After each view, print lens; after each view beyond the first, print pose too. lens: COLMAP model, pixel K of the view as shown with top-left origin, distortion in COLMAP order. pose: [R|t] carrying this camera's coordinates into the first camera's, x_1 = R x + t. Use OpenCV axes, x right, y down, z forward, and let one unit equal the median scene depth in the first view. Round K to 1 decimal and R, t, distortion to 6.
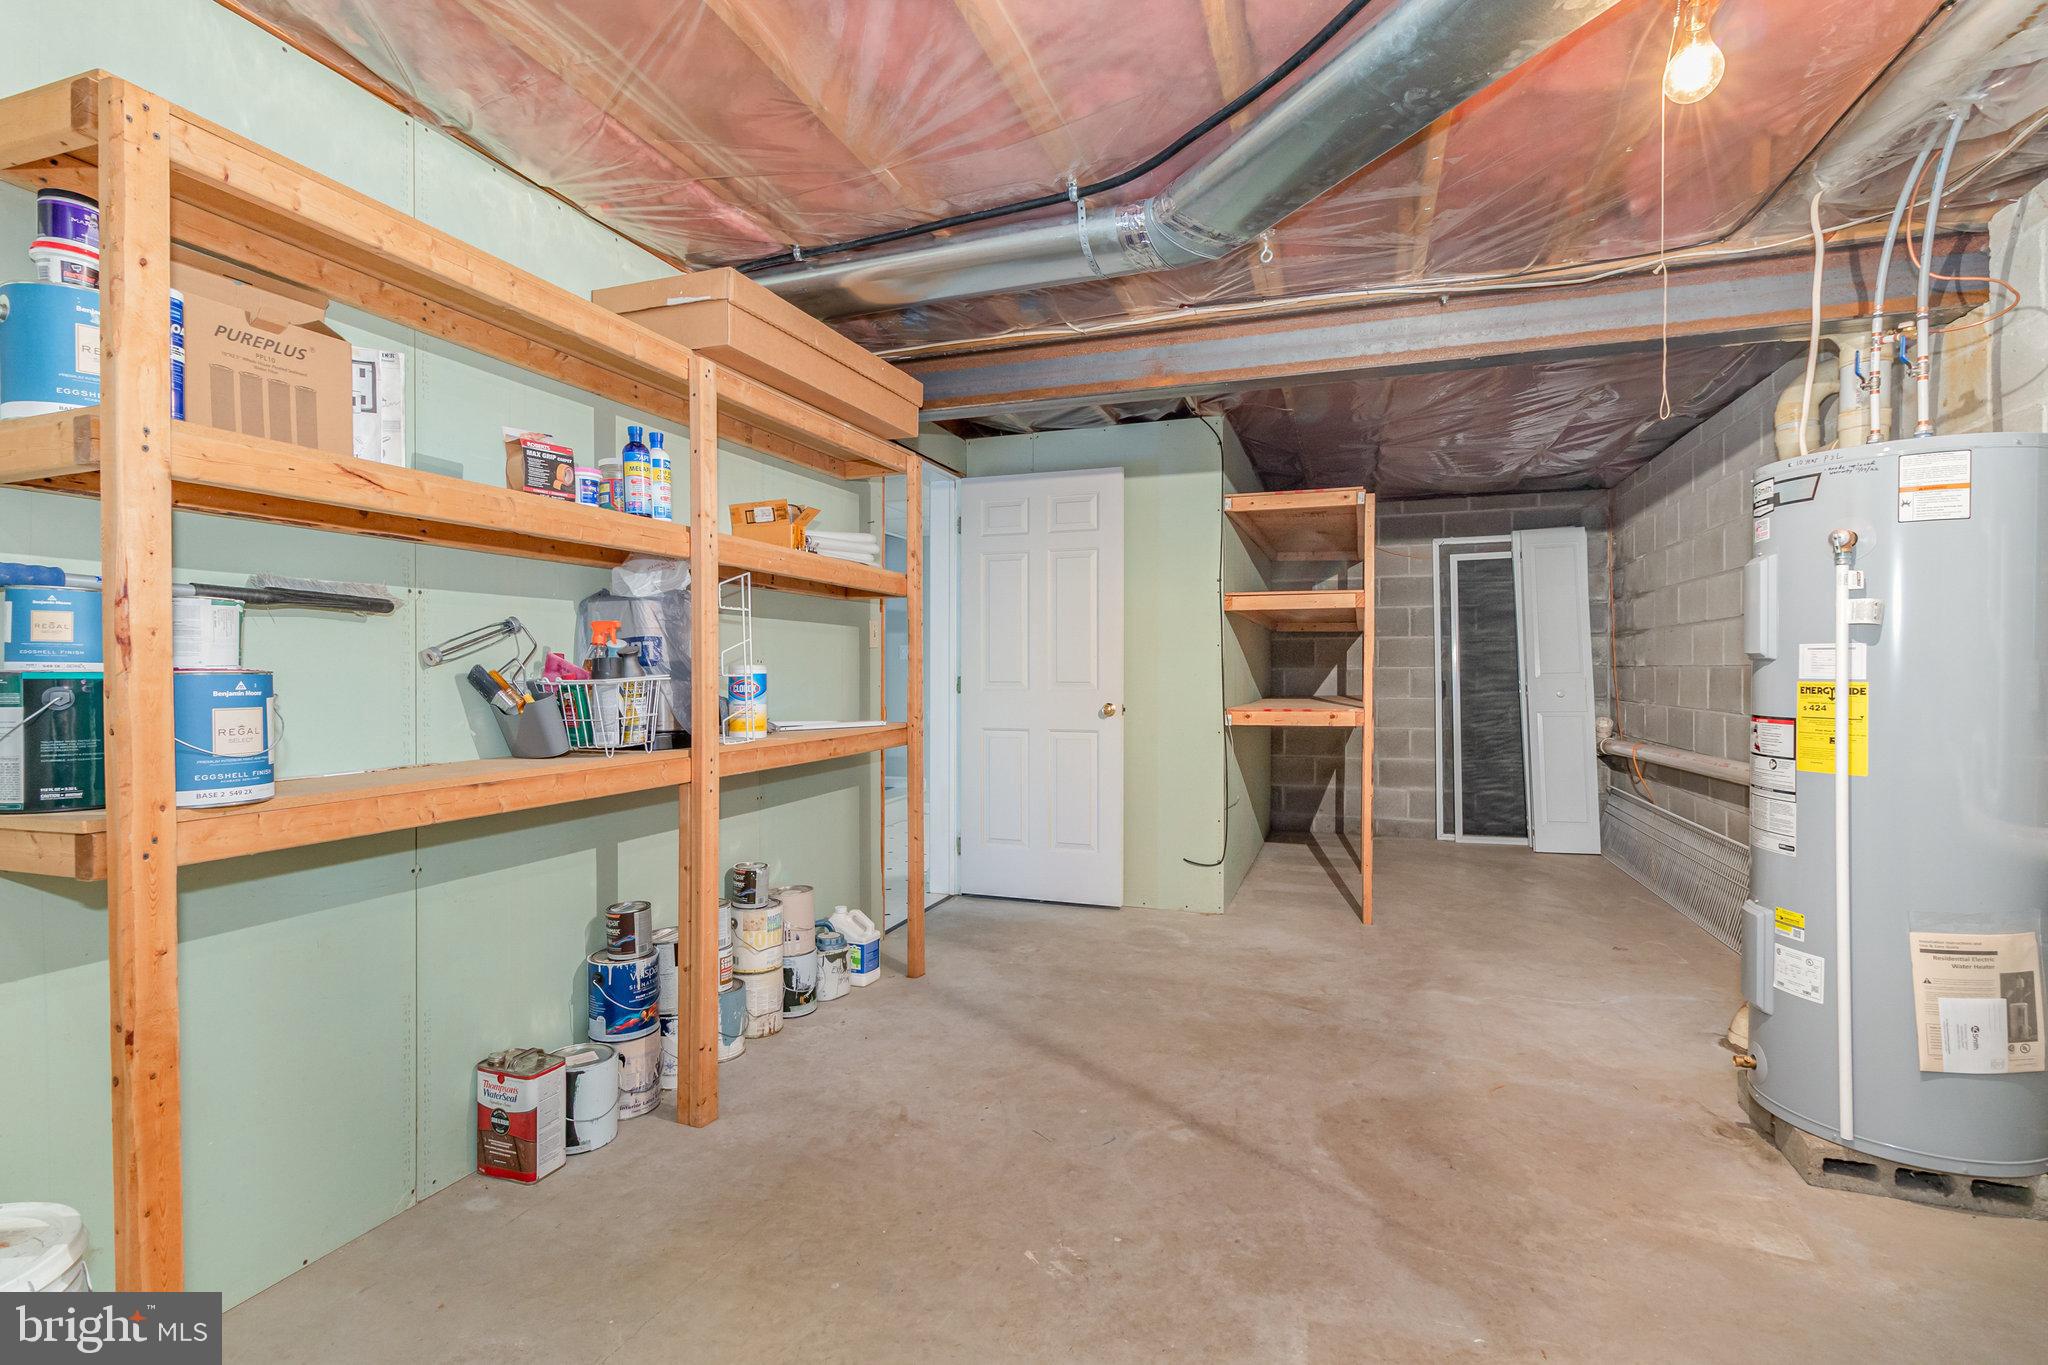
lens RADIAL K [[958.7, 0, 1029.6], [0, 958.7, 665.1], [0, 0, 1]] dist [0.001418, -0.000032]
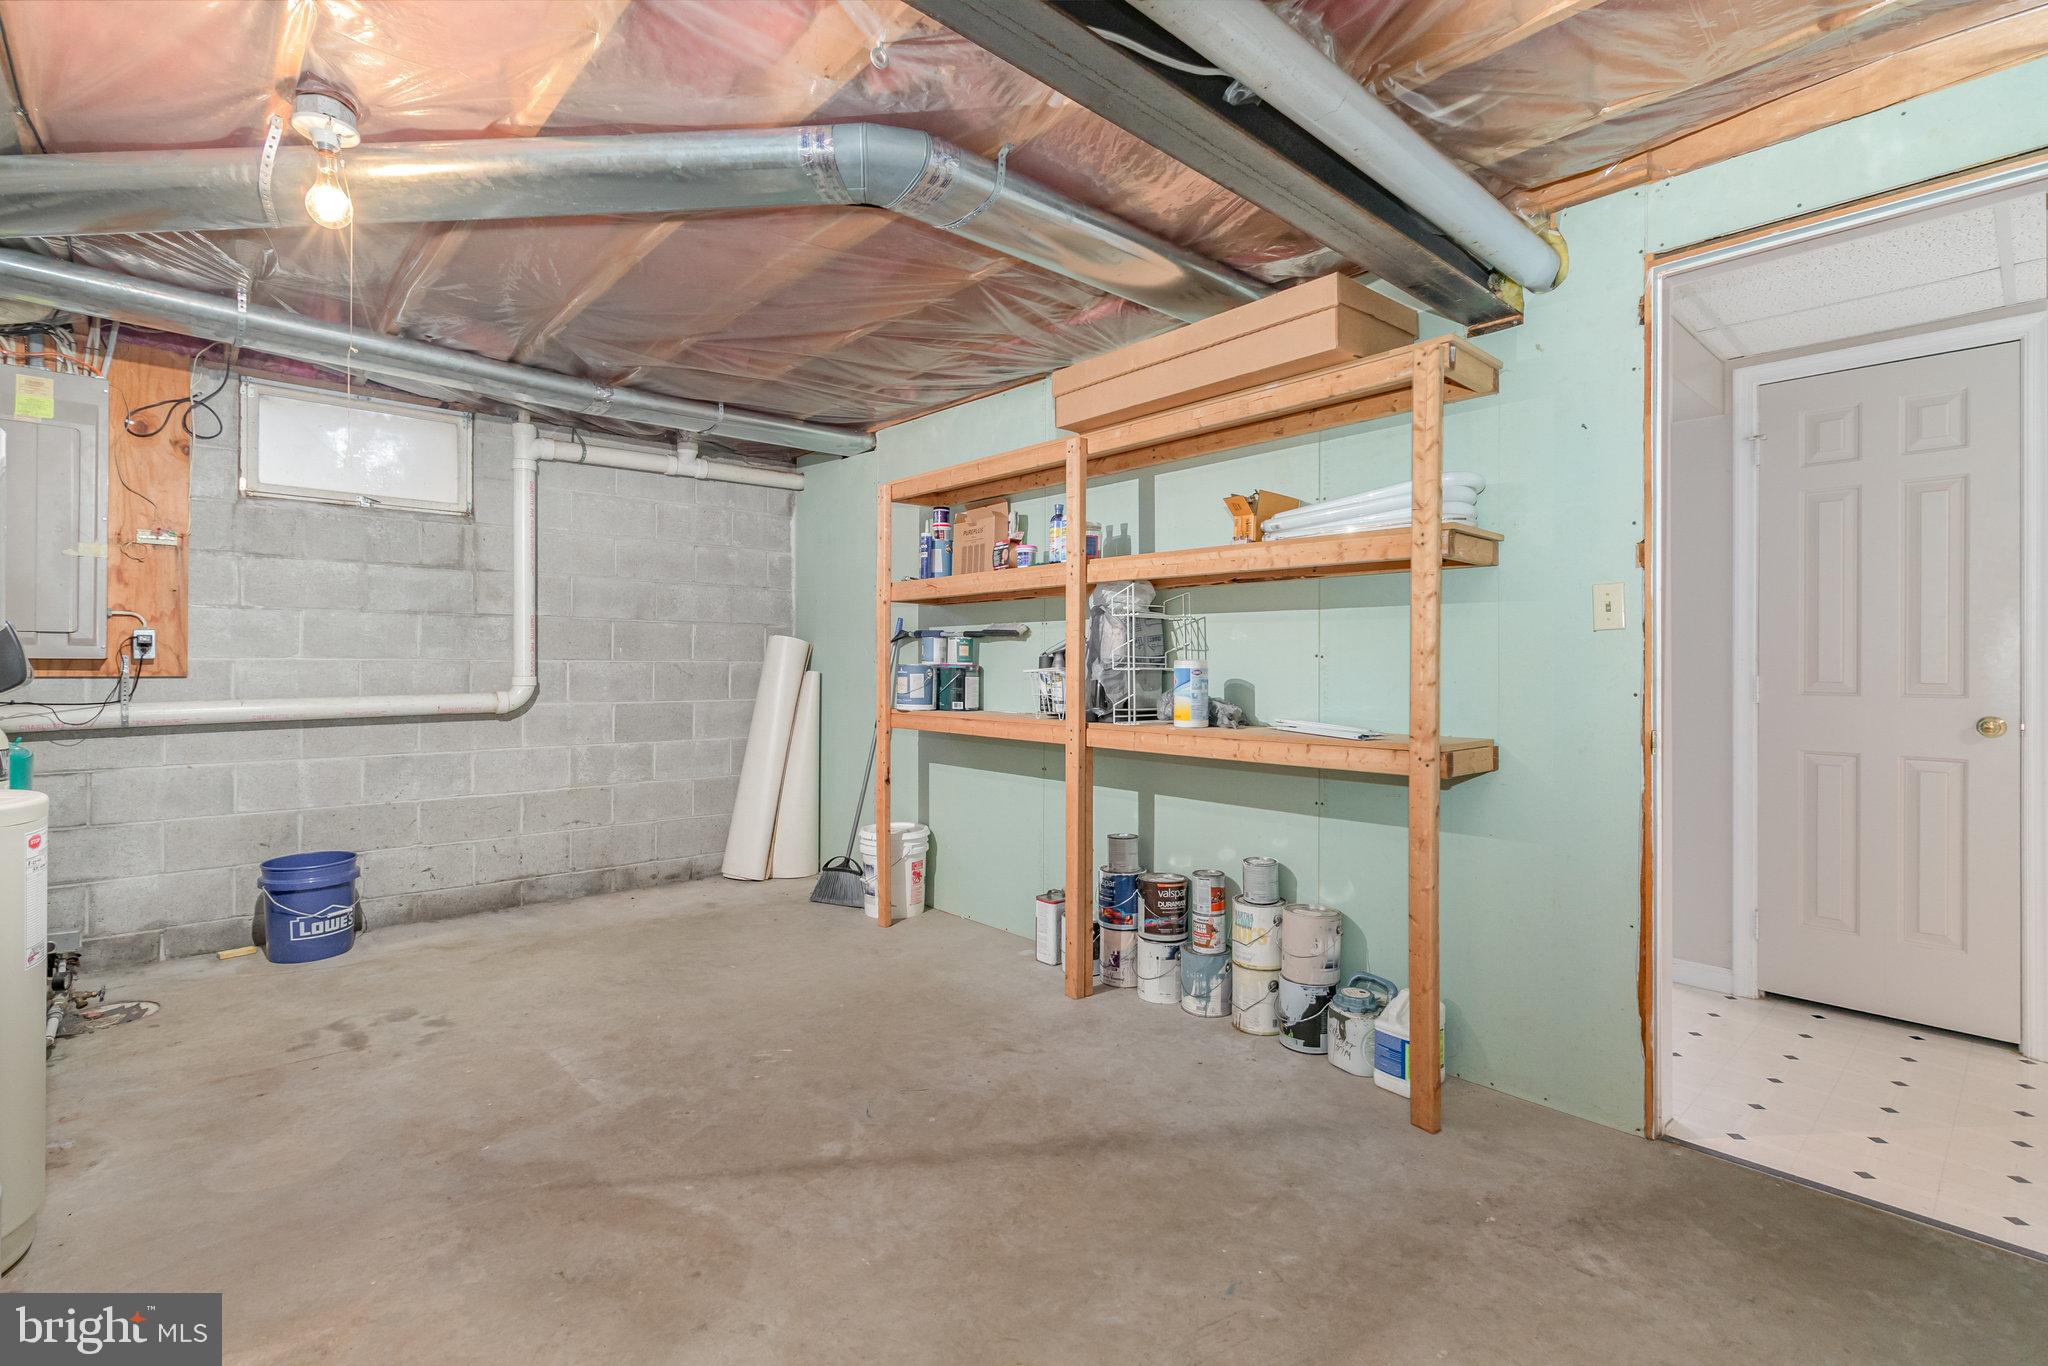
lens RADIAL K [[958.7, 0, 1029.6], [0, 958.7, 665.6], [0, 0, 1]] dist [0.001418, -0.000032]
pose [[-0.486378, -0.000352, -0.873749, 0.860795], [0.001753, 0.999998, -0.001378, 0.007396], [0.873747, -0.002202, -0.486376, 1.566893]]
